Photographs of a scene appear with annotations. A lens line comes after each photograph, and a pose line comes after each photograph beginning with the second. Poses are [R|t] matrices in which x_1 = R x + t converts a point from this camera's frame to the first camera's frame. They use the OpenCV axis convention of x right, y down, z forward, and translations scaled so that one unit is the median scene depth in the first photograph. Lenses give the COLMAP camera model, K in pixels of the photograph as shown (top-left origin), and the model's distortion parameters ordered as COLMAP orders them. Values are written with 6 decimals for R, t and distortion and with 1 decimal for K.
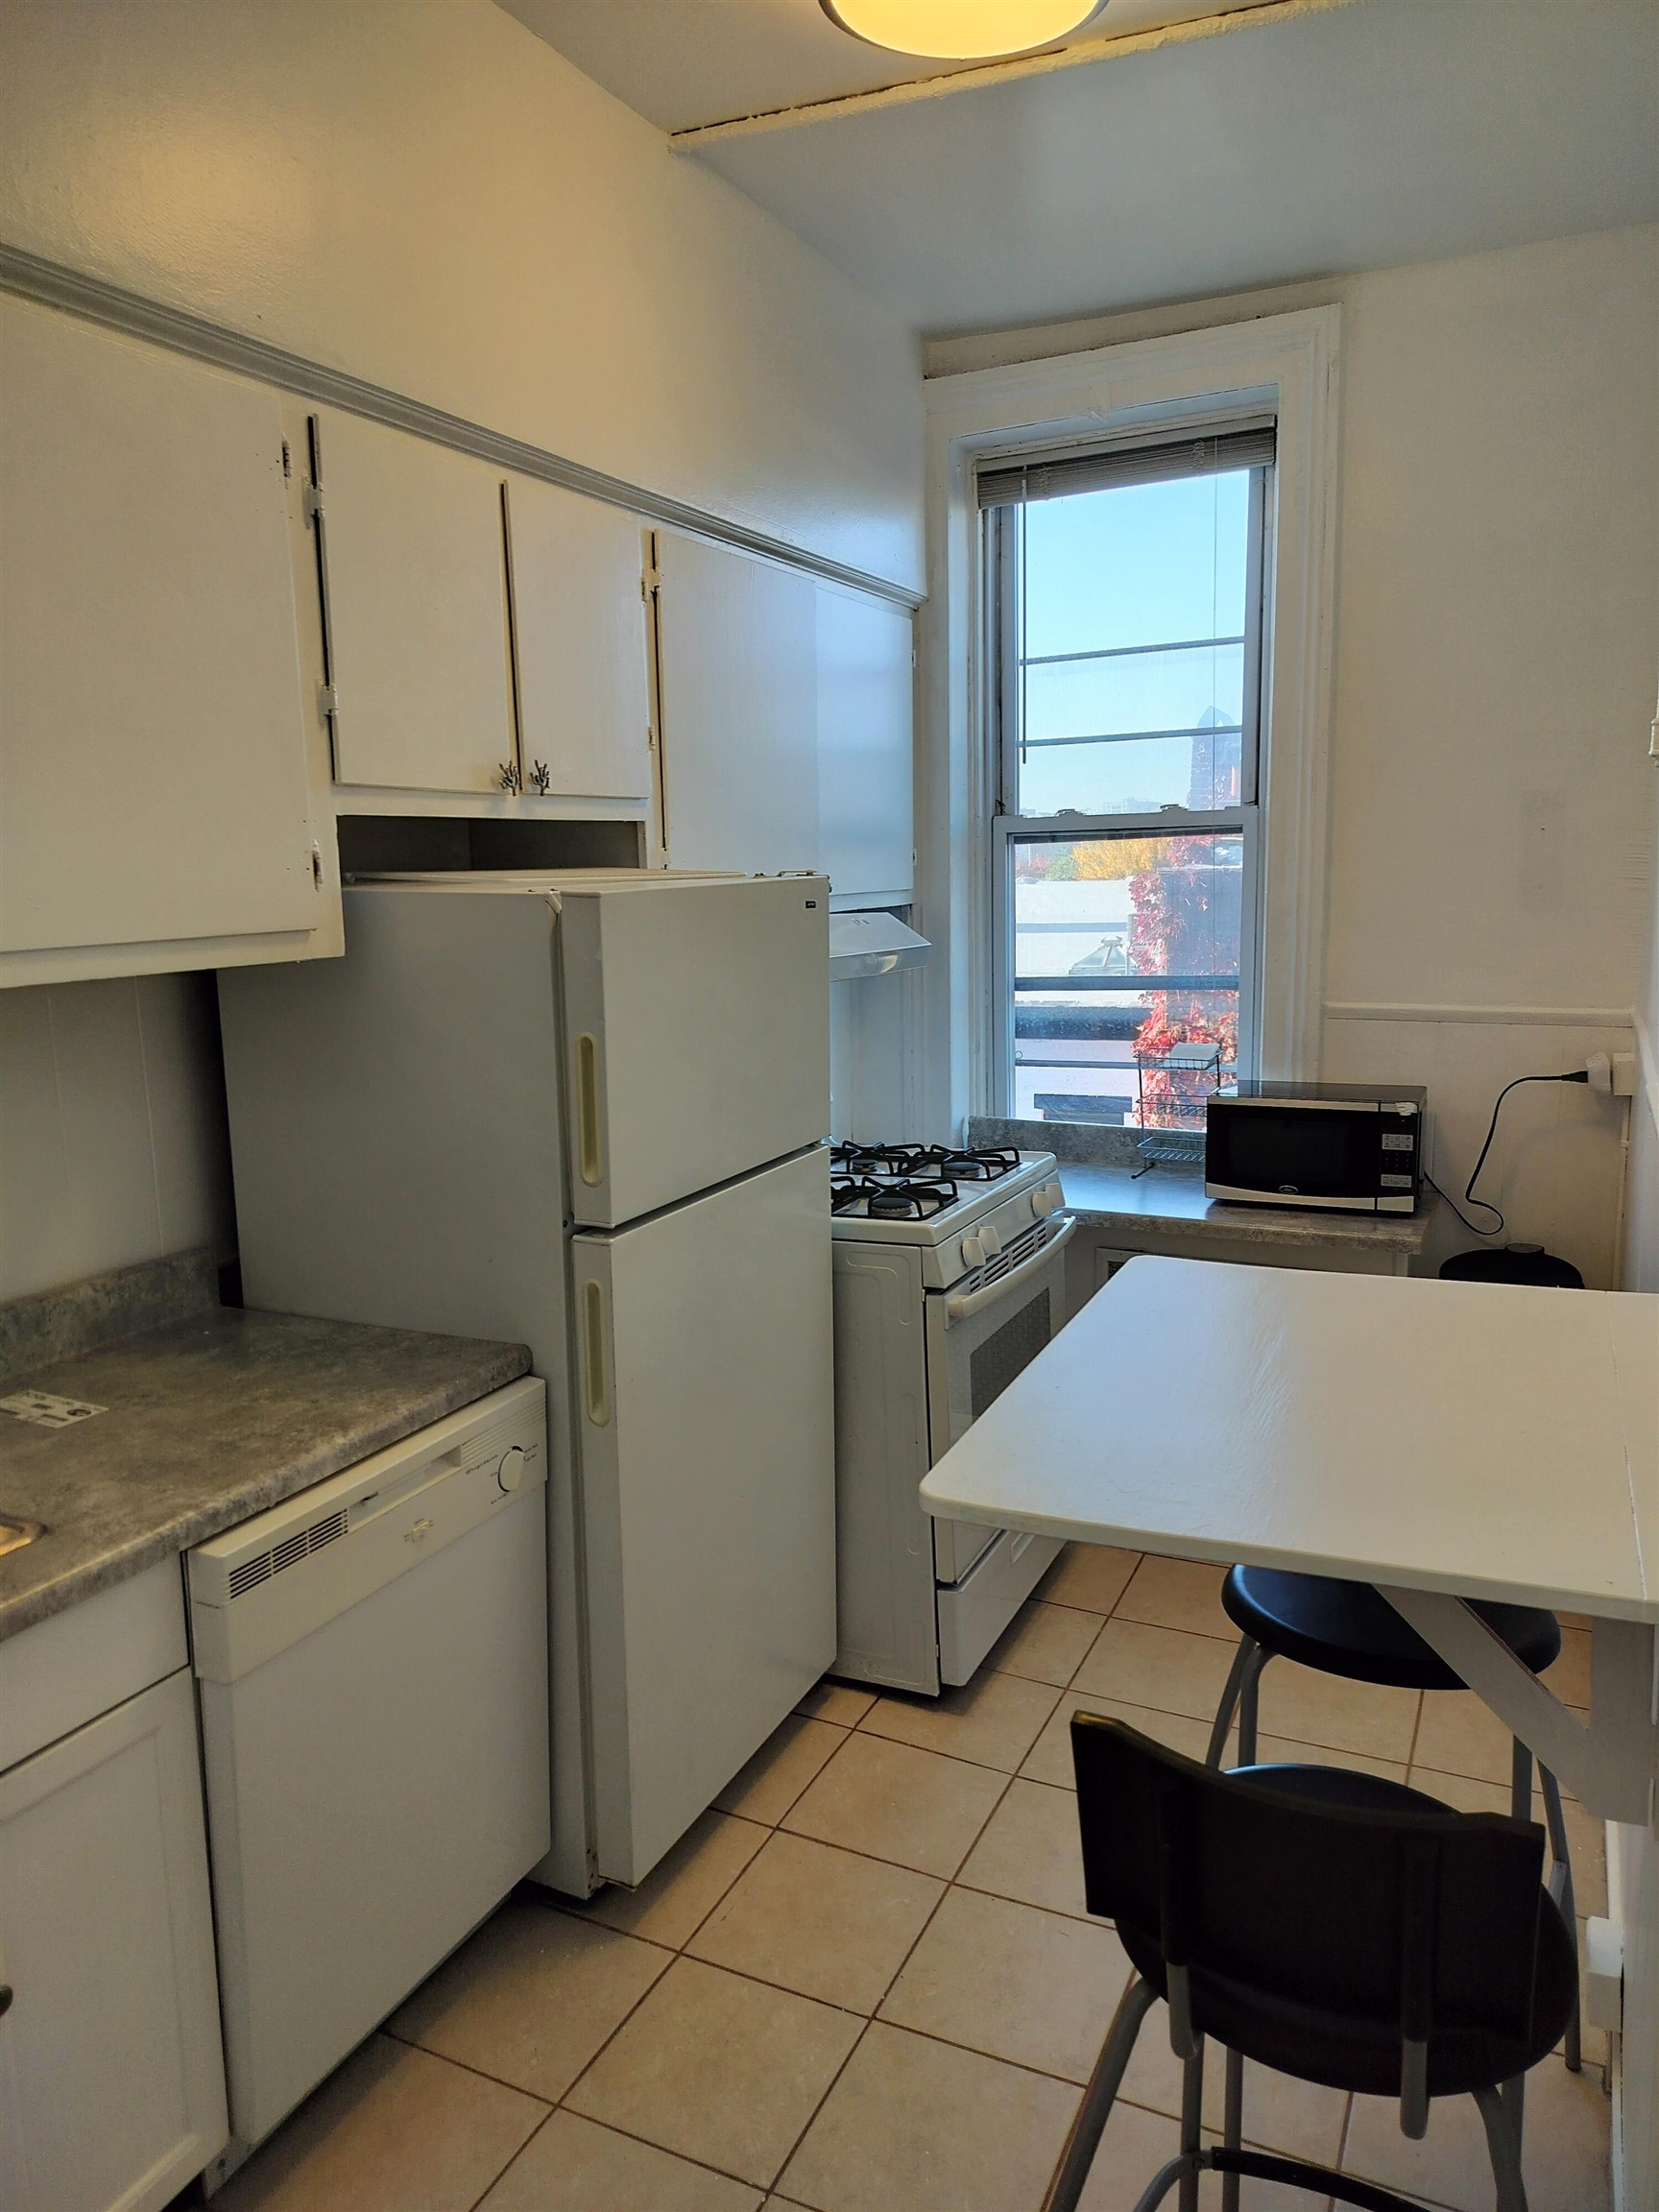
lens RADIAL K [[1564.1, 0, 821.8], [0, 1564.1, 1117.7], [0, 0, 1]] dist [0.126631, -0.196605]
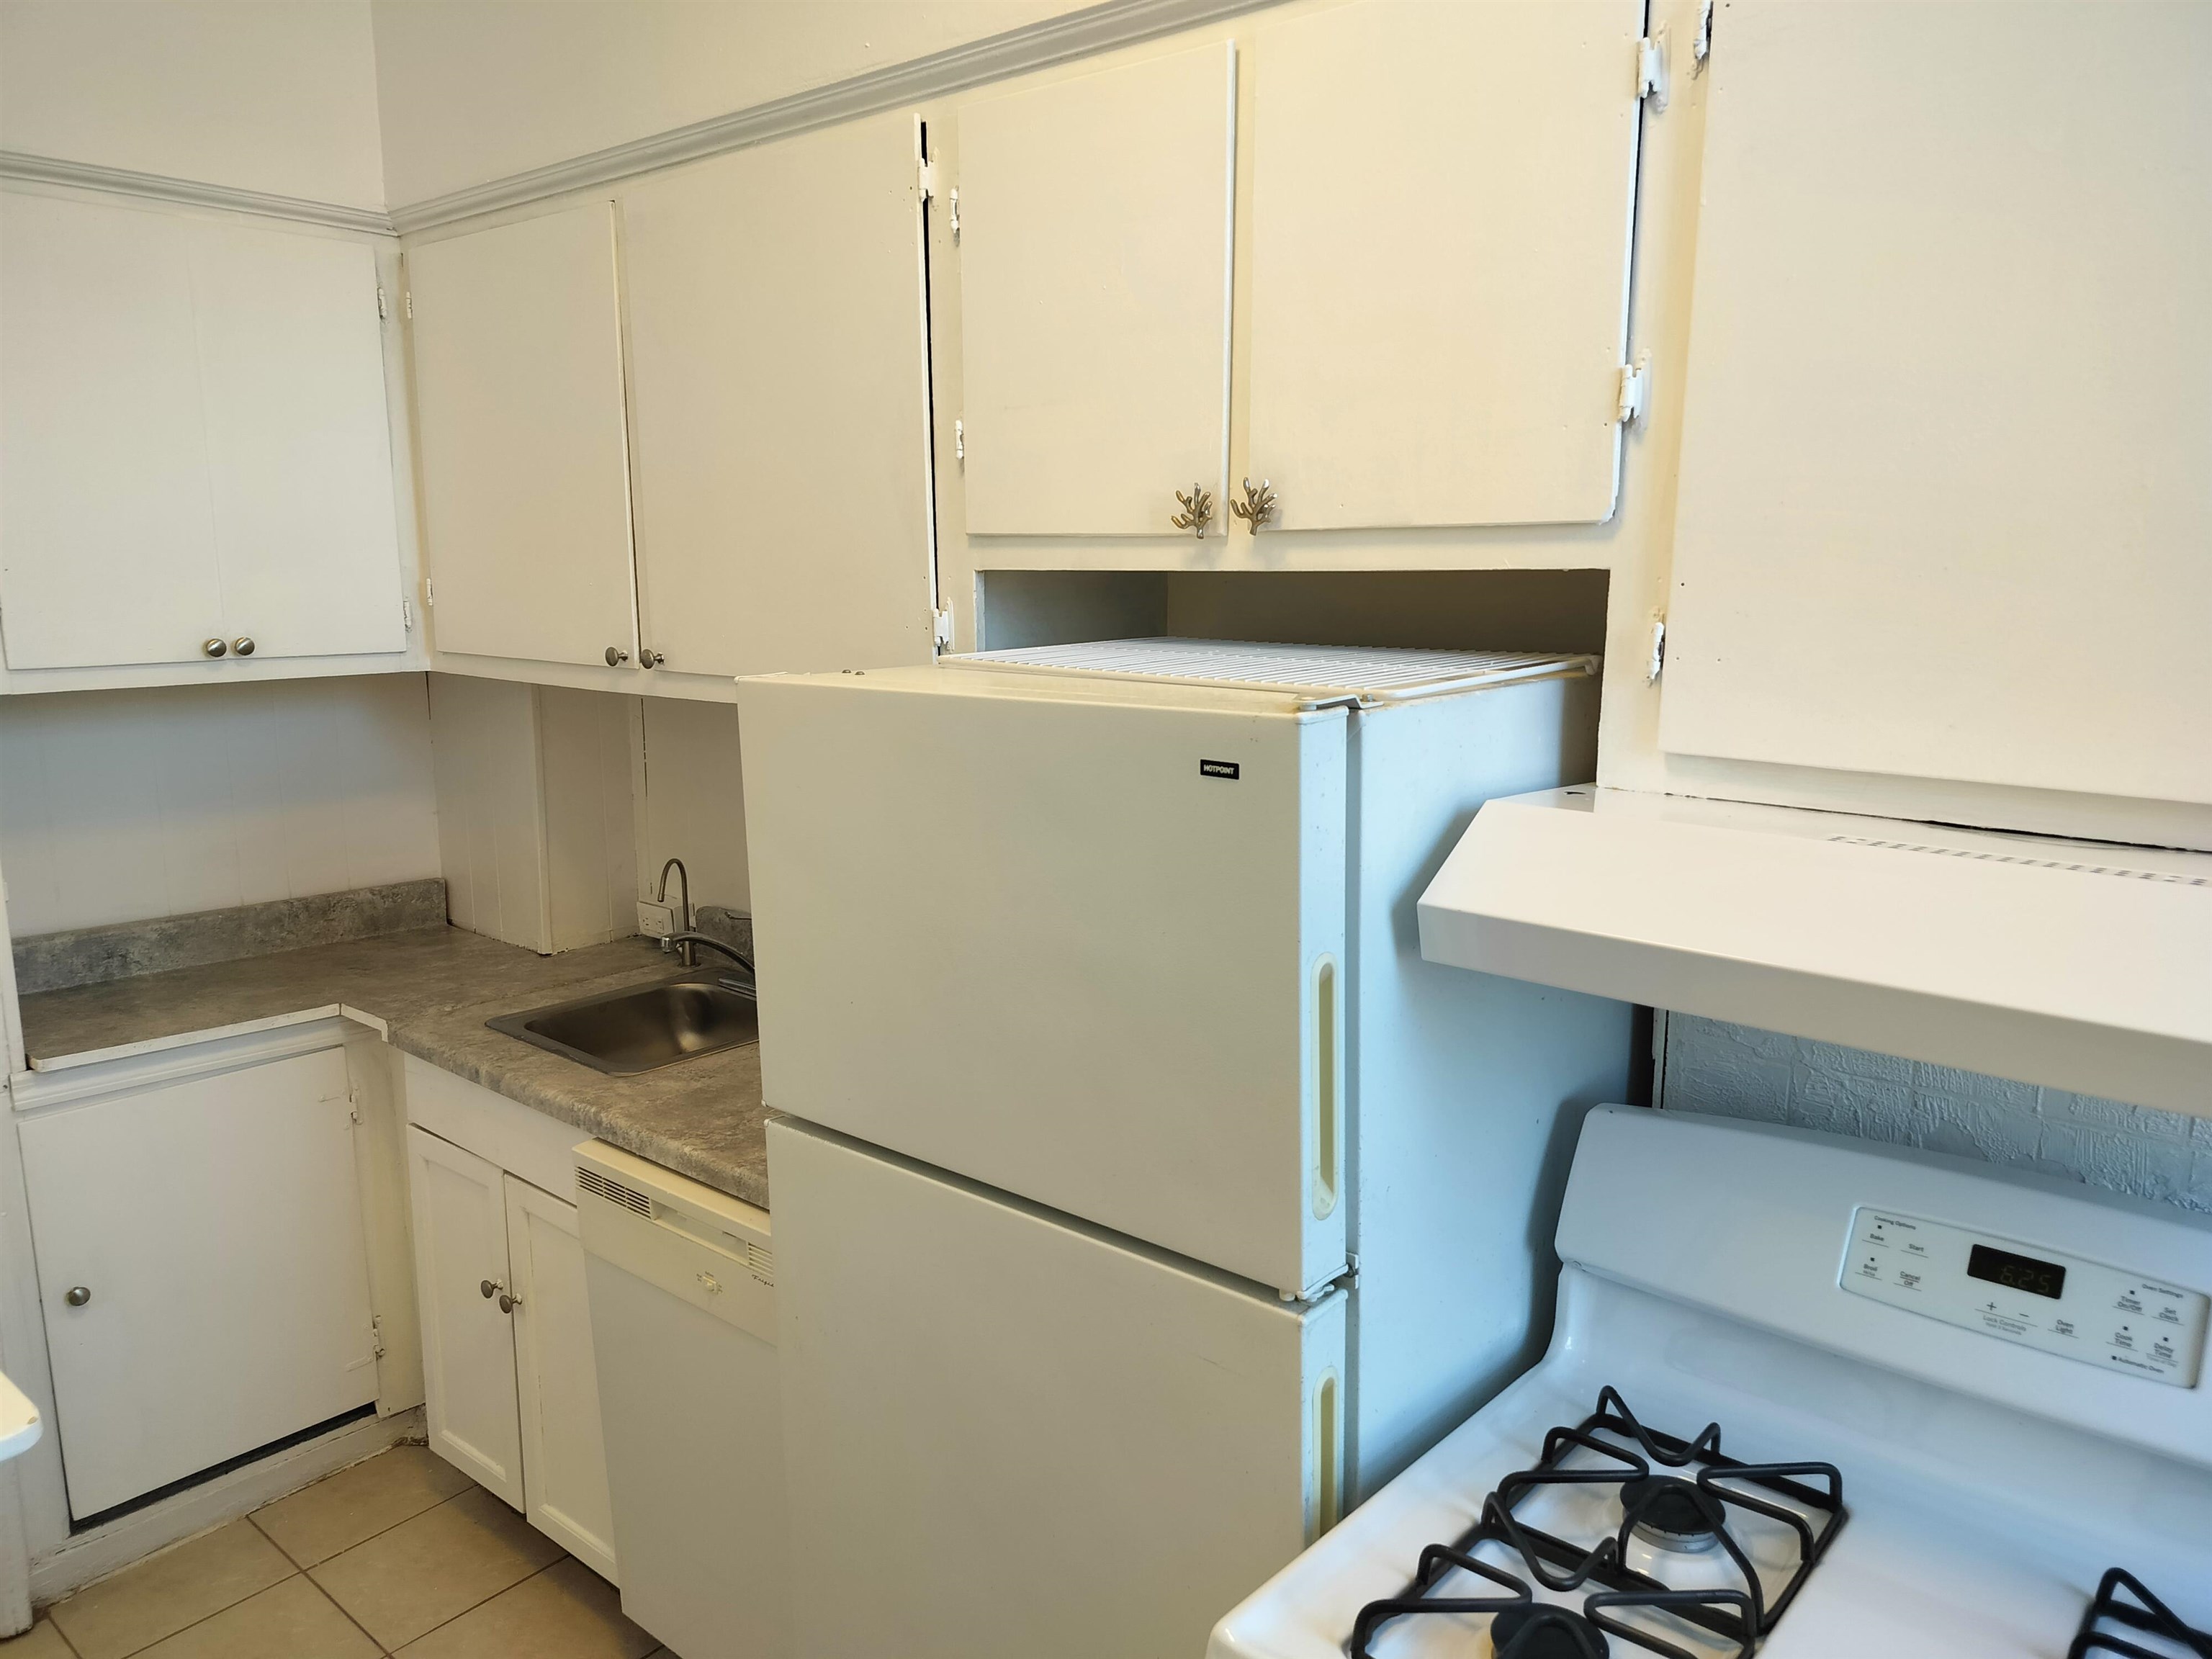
lens RADIAL K [[1564.1, 0, 1105.8], [0, 1564.1, 858.6], [0, 0, 1]] dist [0.126631, -0.196605]
pose [[-0.268532, 0.210667, -0.939952, 0.588362], [-0.148830, 0.955001, 0.256559, -0.303670], [0.951704, 0.208787, -0.225095, 1.447959]]
